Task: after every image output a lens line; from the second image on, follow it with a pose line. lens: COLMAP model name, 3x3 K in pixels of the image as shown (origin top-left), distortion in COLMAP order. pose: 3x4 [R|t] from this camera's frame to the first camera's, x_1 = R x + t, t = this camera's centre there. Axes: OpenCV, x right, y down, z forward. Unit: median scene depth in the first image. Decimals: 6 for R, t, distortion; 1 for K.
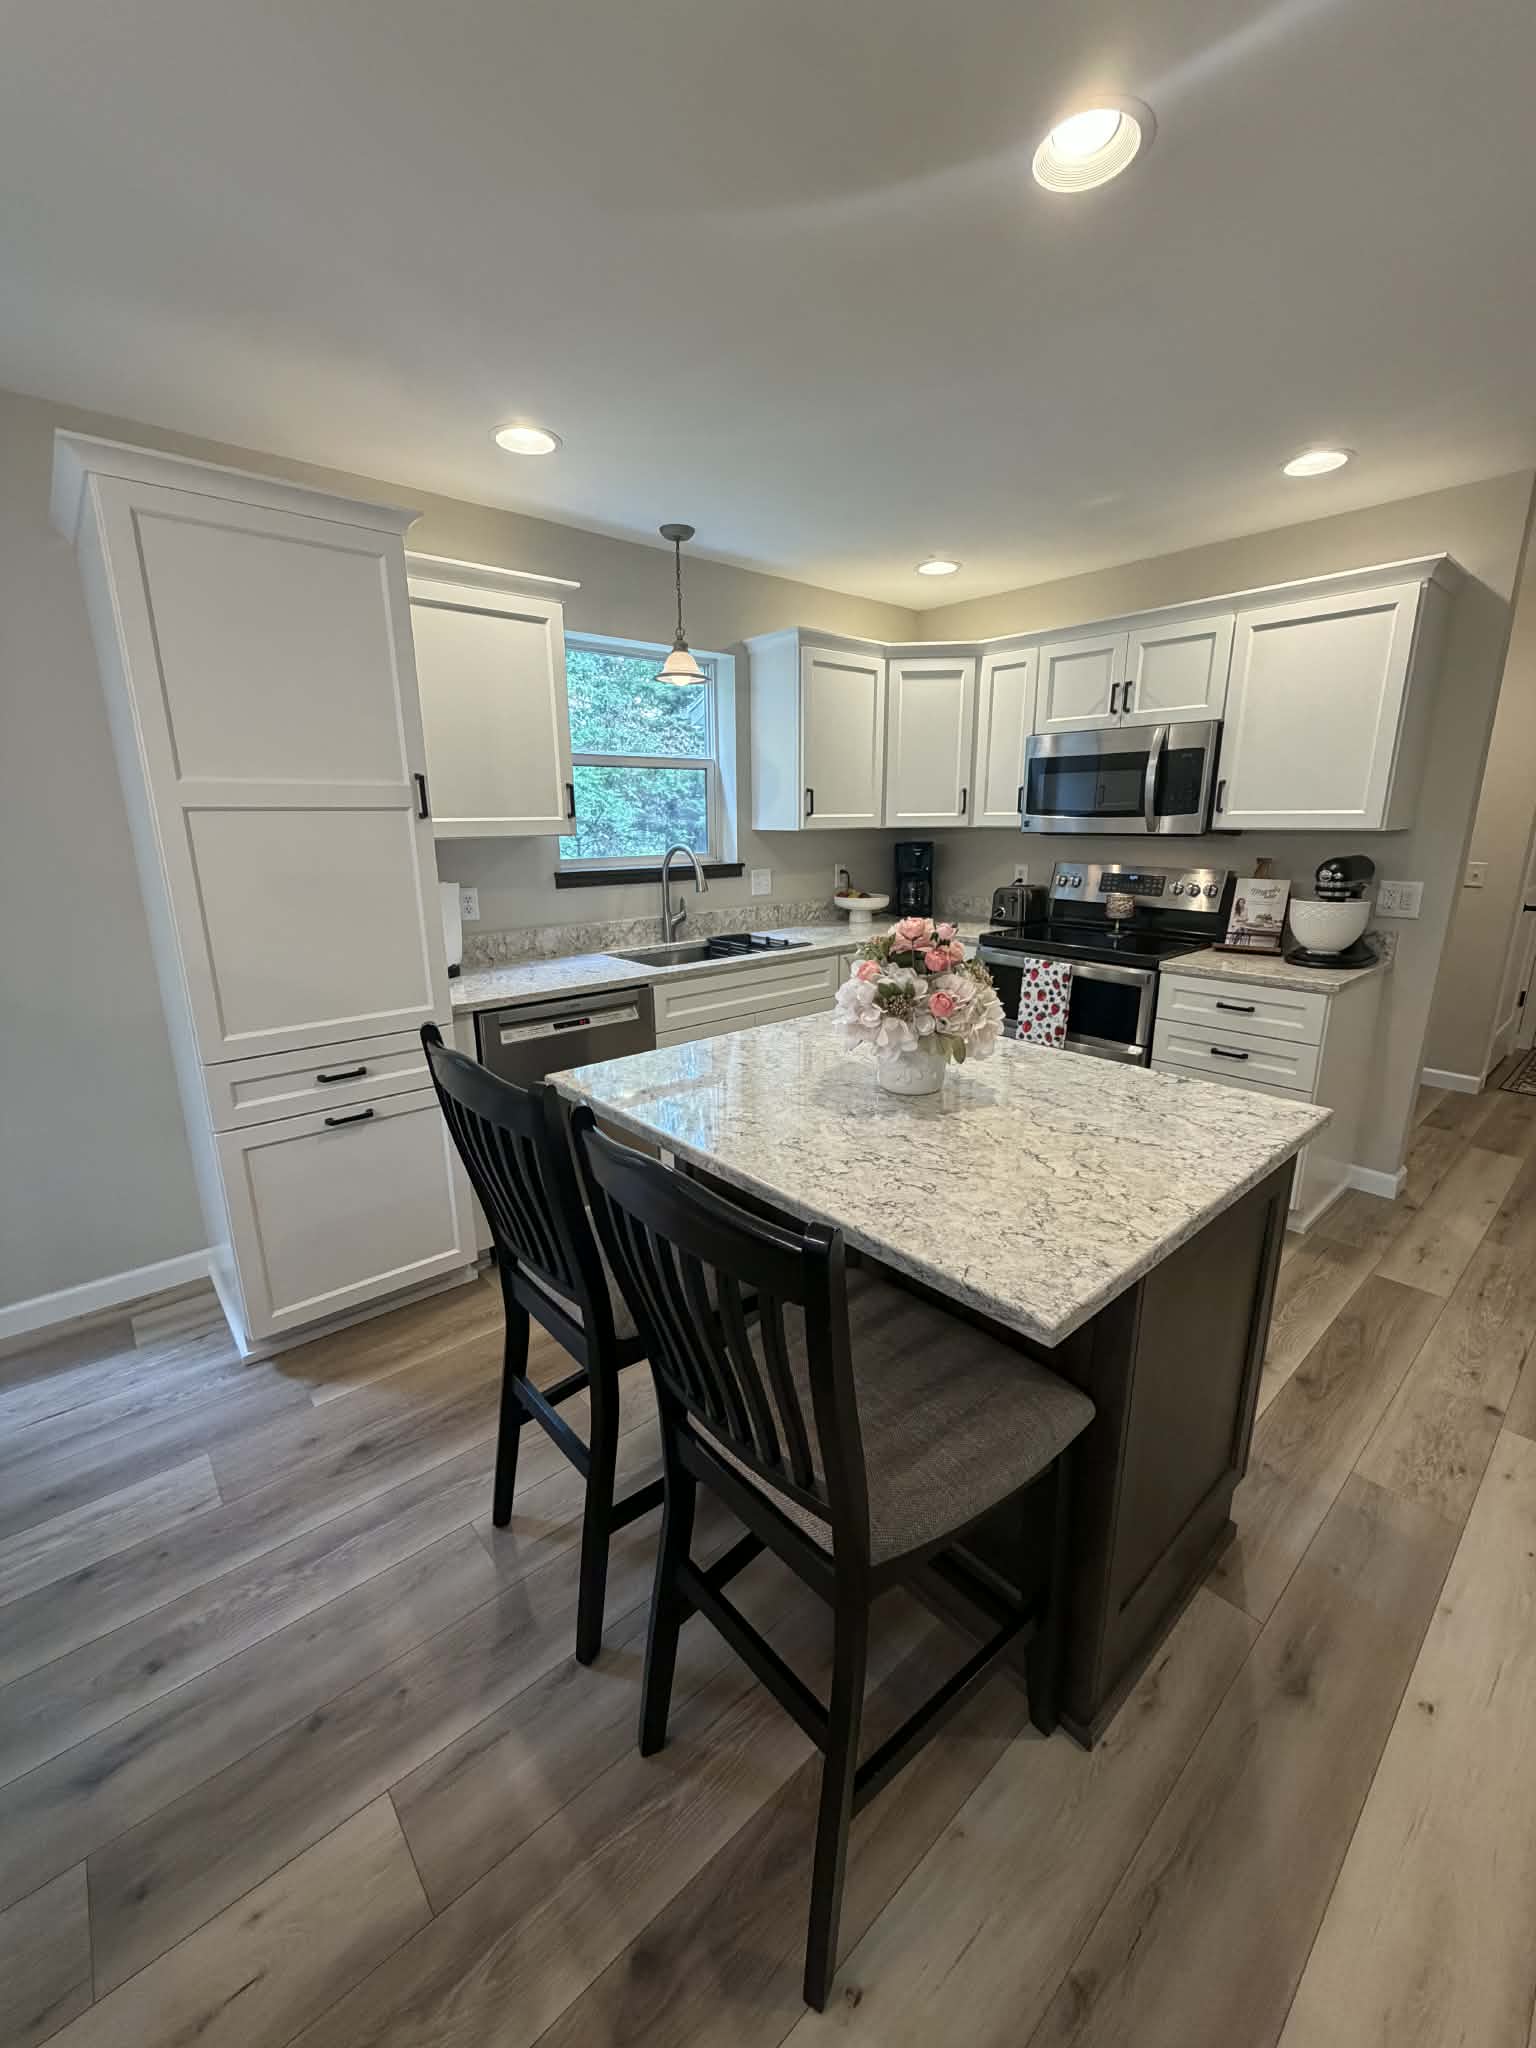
lens RADIAL K [[820.6, 0, 766.5], [0, 820.6, 1017.4], [0, 0, 1]] dist [-0.000523, -0.000080]
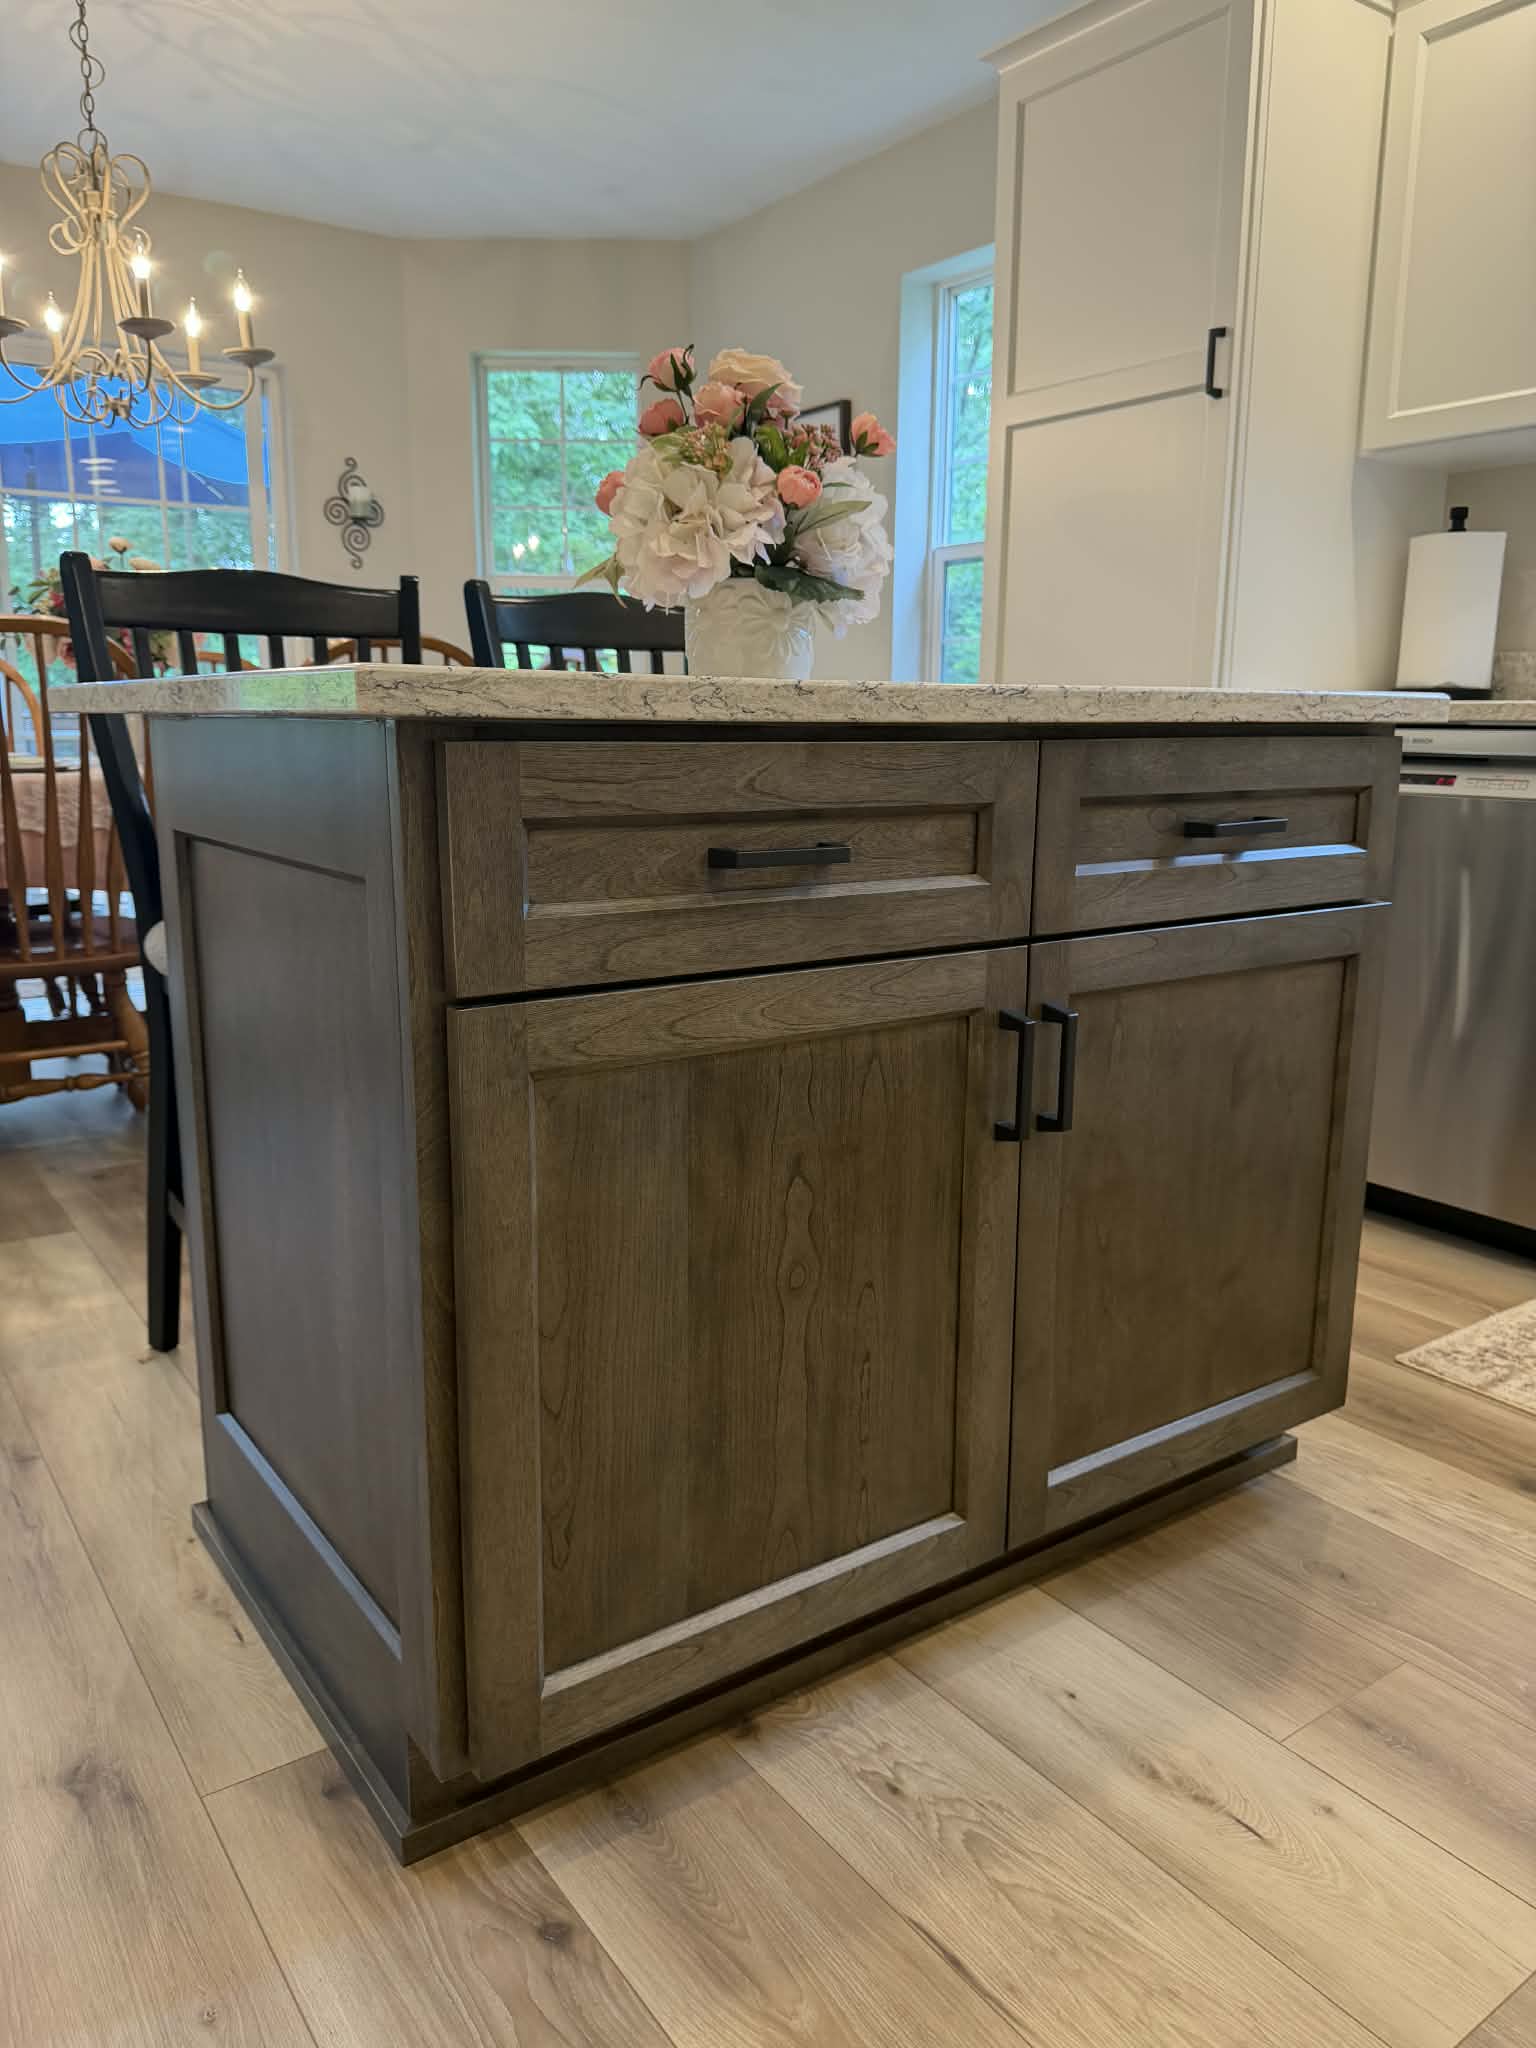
lens RADIAL K [[1491.4, 0, 780.8], [0, 1491.4, 1008.5], [0, 0, 1]] dist [-0.007657, 0.001738]
pose [[-0.105631, 0.203837, -0.973290, 1.303374], [-0.245635, 0.943086, 0.224170, 0.058148], [0.963590, 0.262753, -0.049550, 1.247746]]
